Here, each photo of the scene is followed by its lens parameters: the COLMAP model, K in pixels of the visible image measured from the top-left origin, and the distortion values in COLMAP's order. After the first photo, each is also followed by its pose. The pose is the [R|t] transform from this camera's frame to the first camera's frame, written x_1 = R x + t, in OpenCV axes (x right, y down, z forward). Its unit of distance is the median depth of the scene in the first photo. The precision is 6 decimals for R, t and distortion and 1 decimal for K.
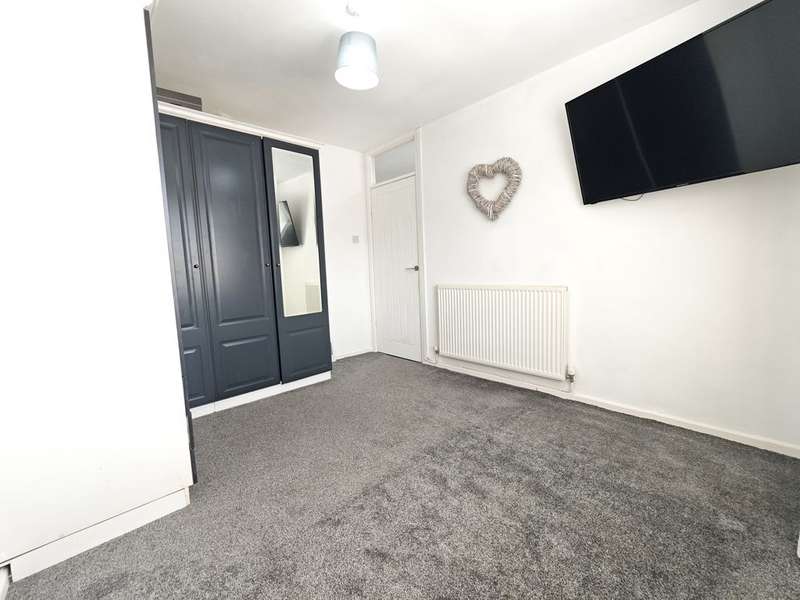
lens RADIAL K [[335.0, 0, 397.4], [0, 335.0, 300.0], [0, 0, 1]] dist [-0.001954, -0.000010]
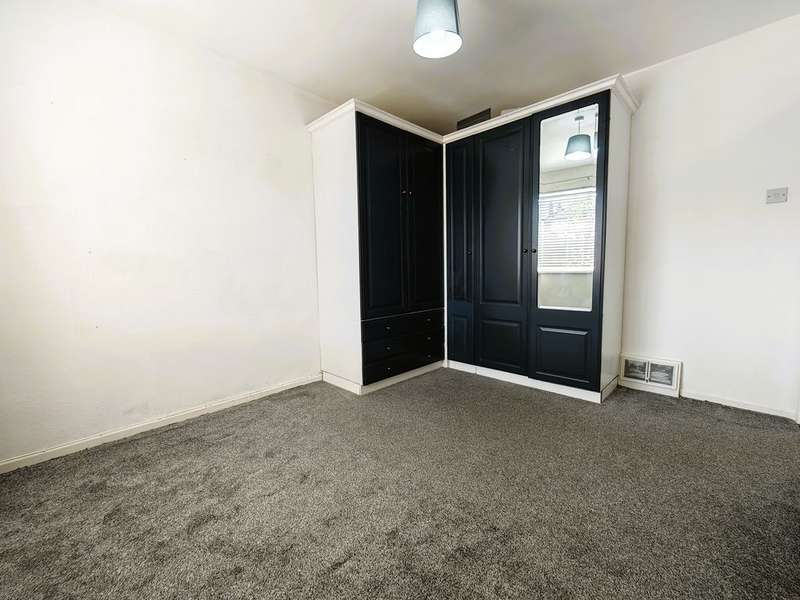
lens RADIAL K [[335.0, 0, 397.6], [0, 335.0, 301.8], [0, 0, 1]] dist [-0.001954, -0.000010]
pose [[0.037712, 0.143247, -0.988968, 0.531291], [-0.076388, 0.987190, 0.140077, -0.062948], [0.996365, 0.070262, 0.048171, 0.552521]]
